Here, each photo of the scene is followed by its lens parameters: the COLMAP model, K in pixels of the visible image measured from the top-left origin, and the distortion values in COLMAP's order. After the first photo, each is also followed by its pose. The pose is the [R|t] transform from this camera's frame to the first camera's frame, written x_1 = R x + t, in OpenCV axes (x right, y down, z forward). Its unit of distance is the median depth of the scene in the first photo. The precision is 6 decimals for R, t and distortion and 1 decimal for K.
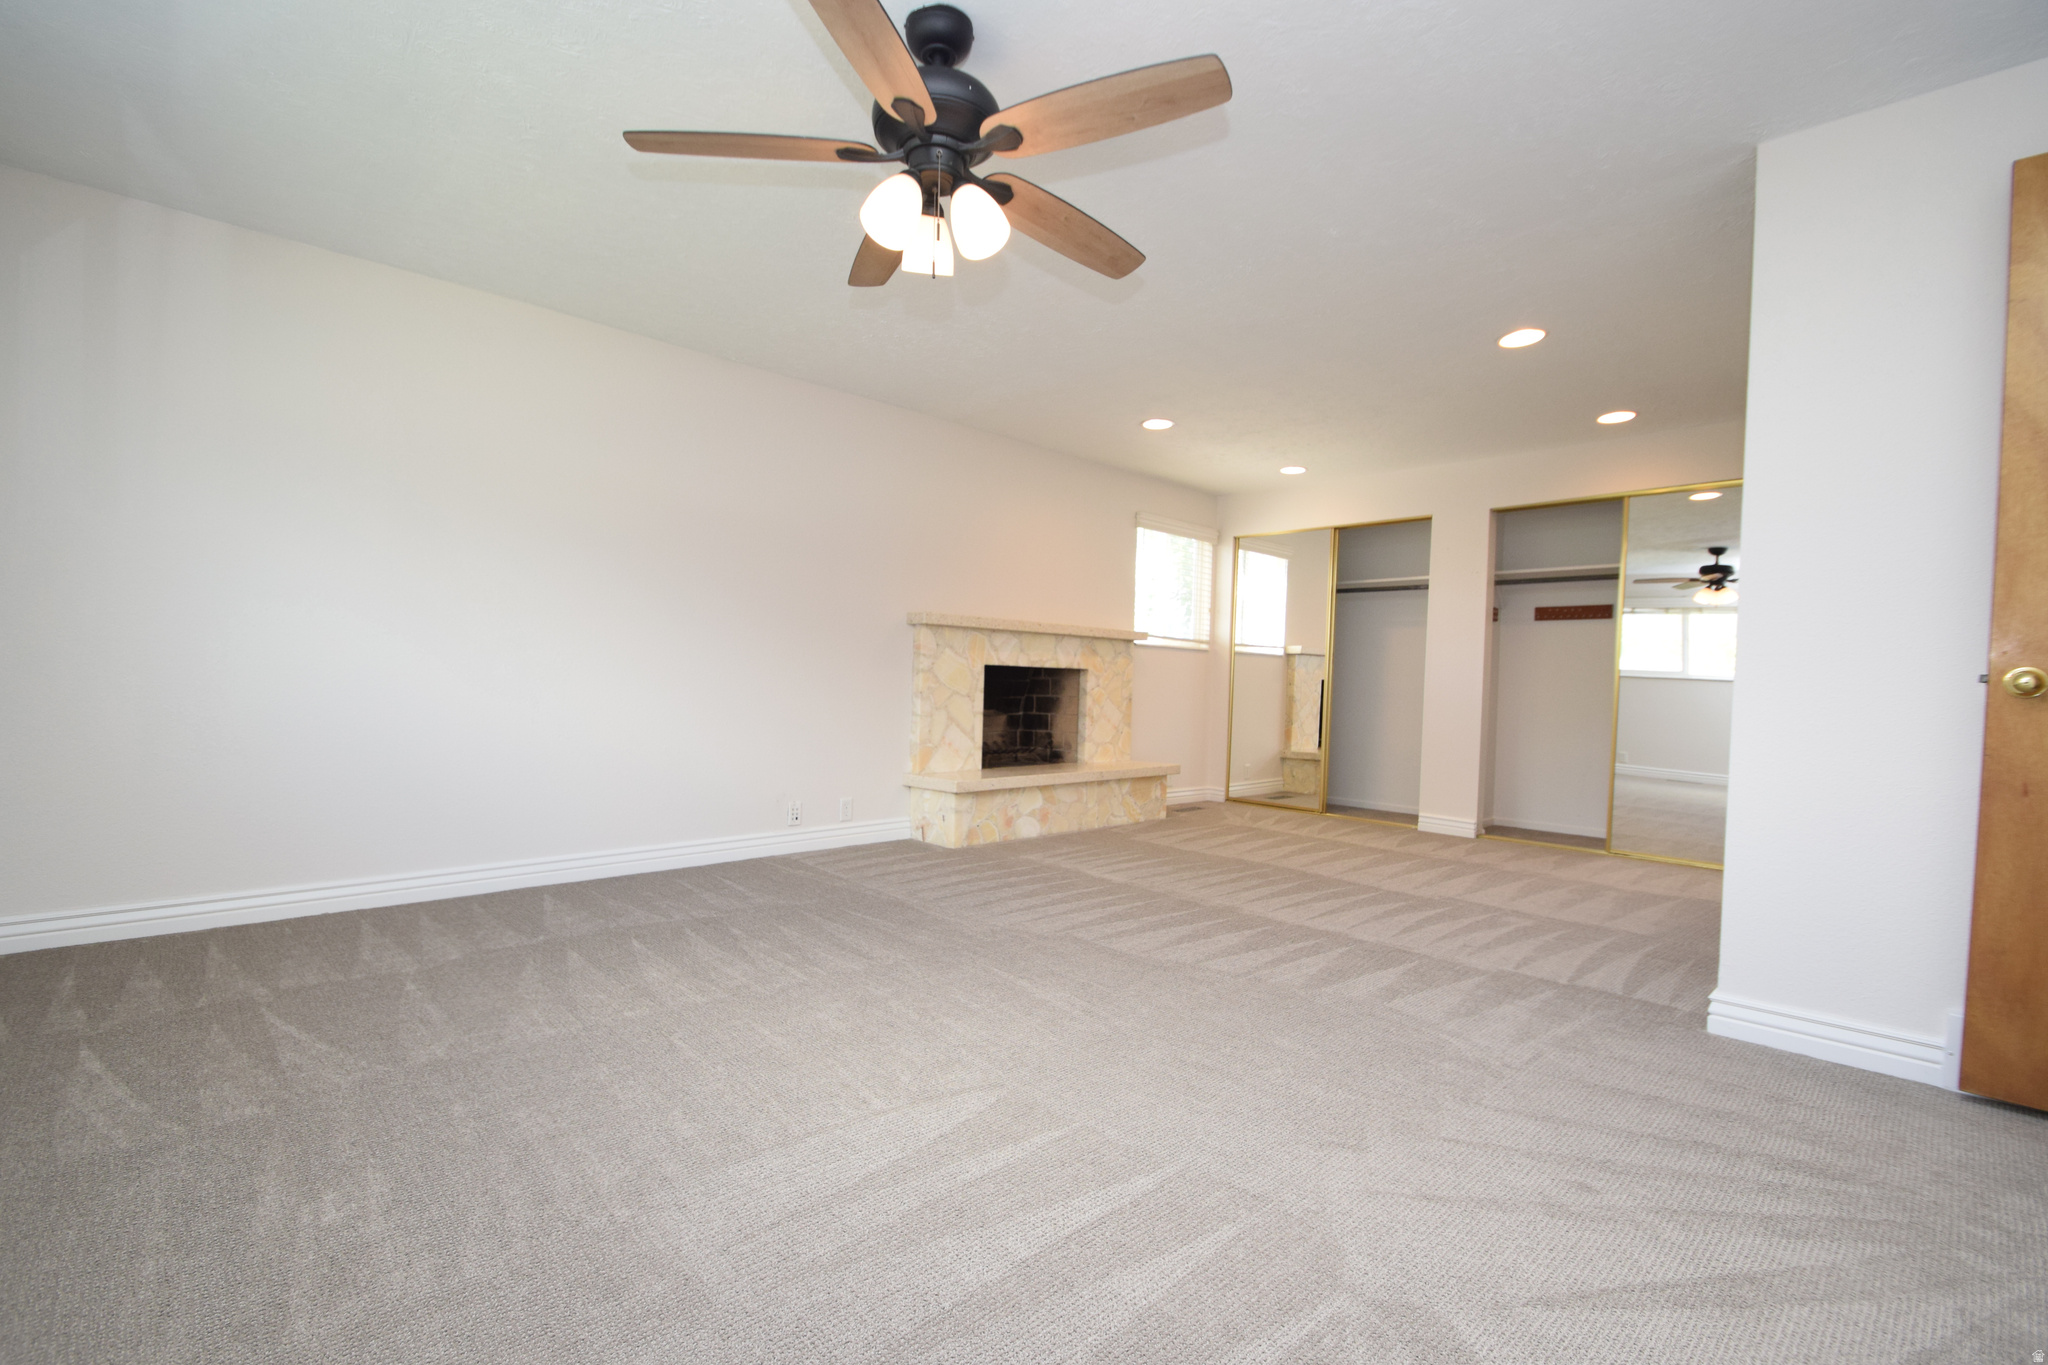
lens RADIAL K [[907.5, 0, 1020.4], [0, 907.5, 683.4], [0, 0, 1]] dist [-0.011289, -0.001180]
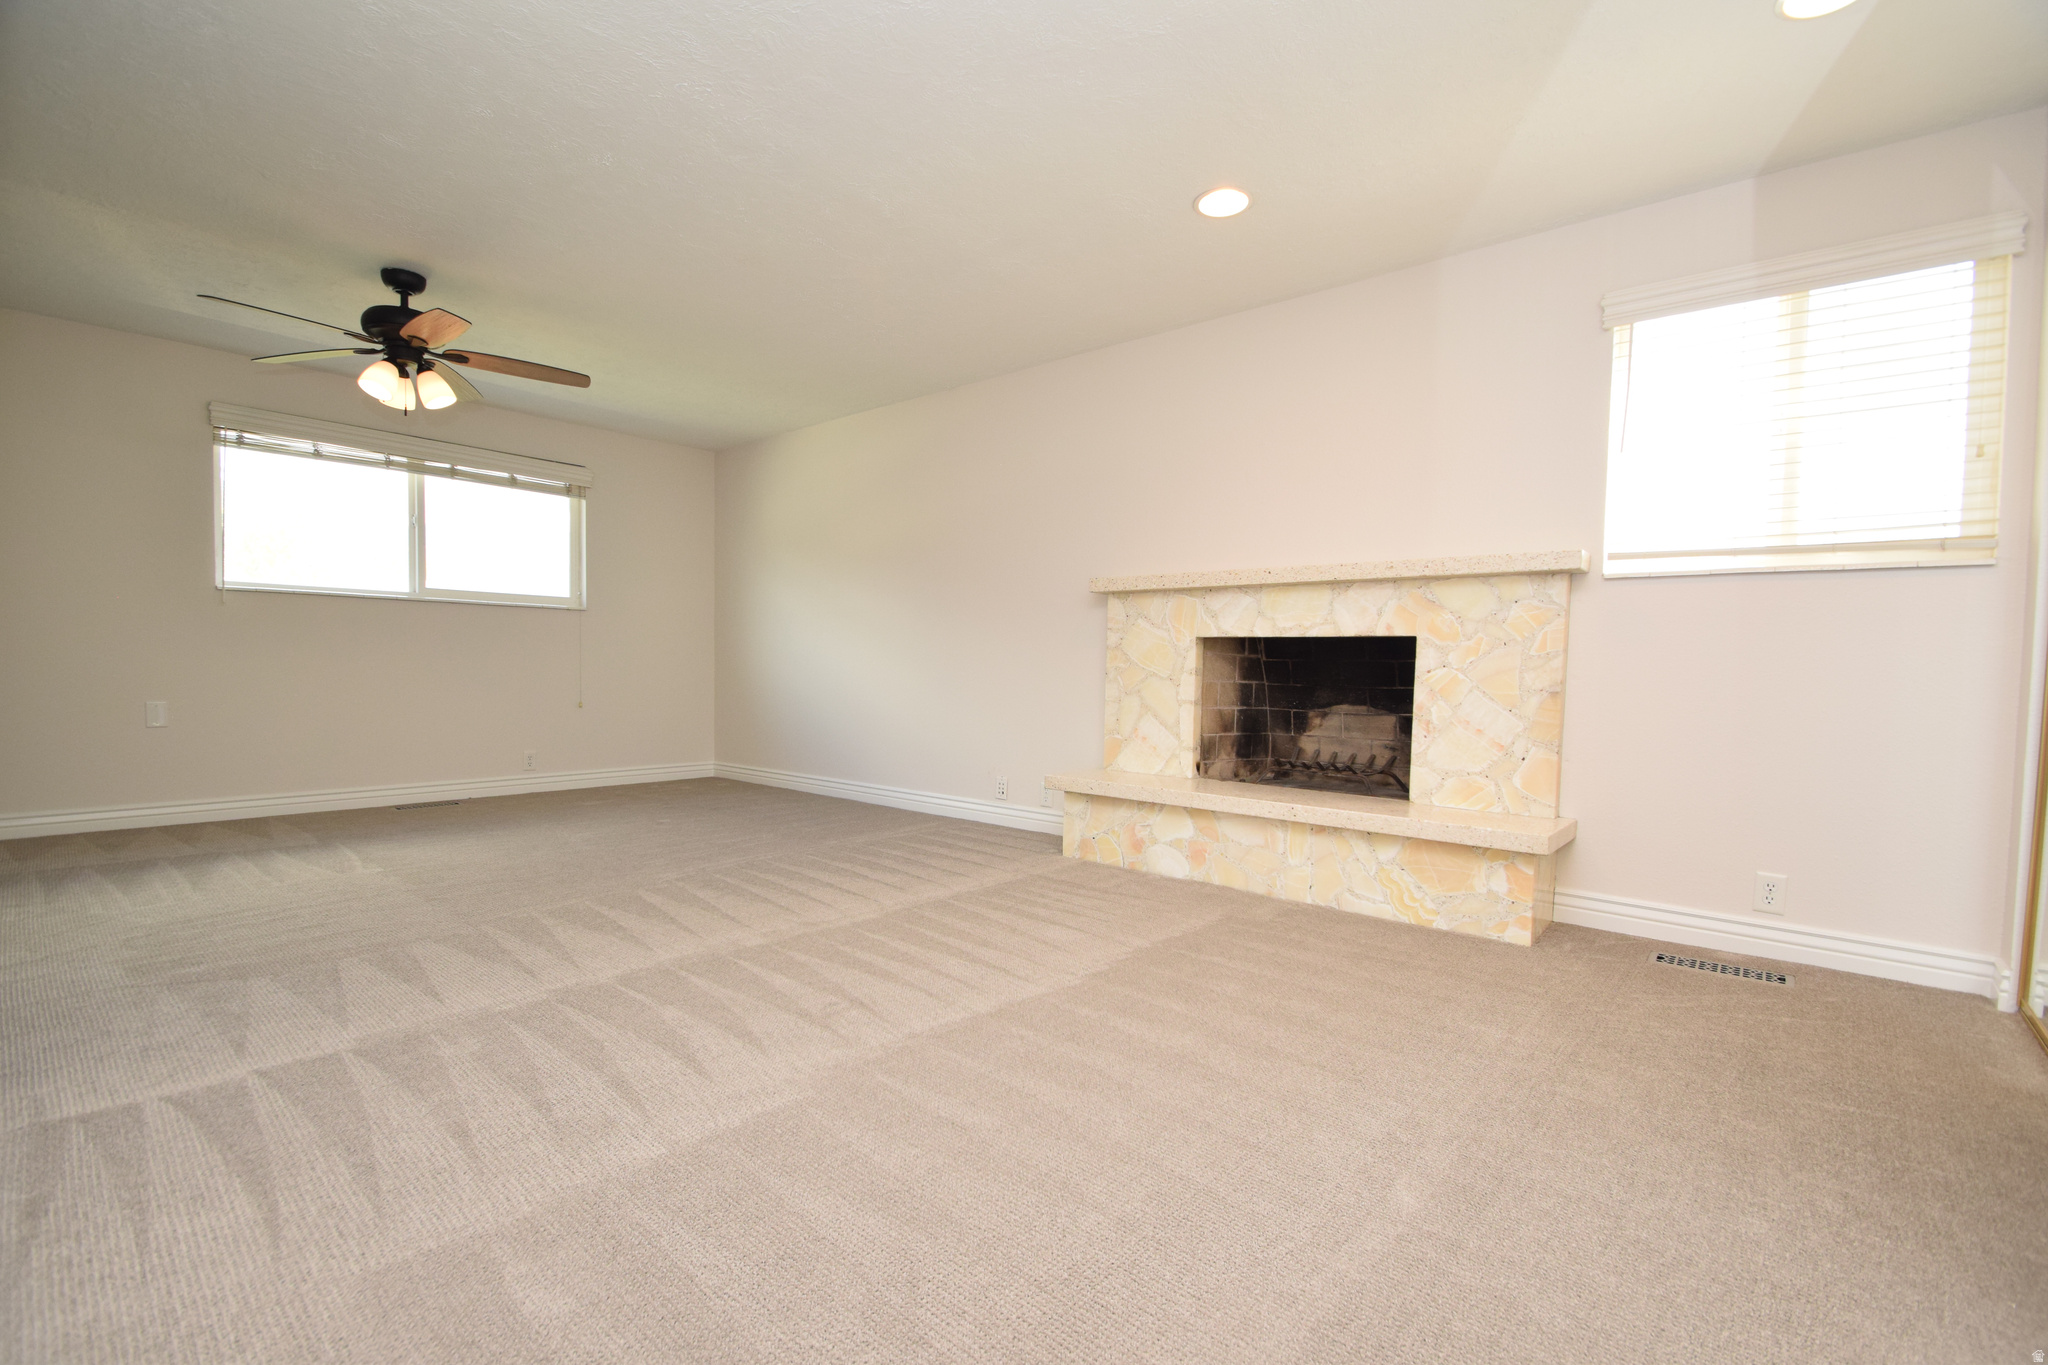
lens RADIAL K [[907.5, 0, 1020.8], [0, 907.5, 674.3], [0, 0, 1]] dist [-0.011289, -0.001180]
pose [[0.082173, -0.012994, -0.996533, 0.683064], [-0.018533, 0.999722, -0.014564, 0.022898], [0.996446, 0.019666, 0.081910, 0.790949]]
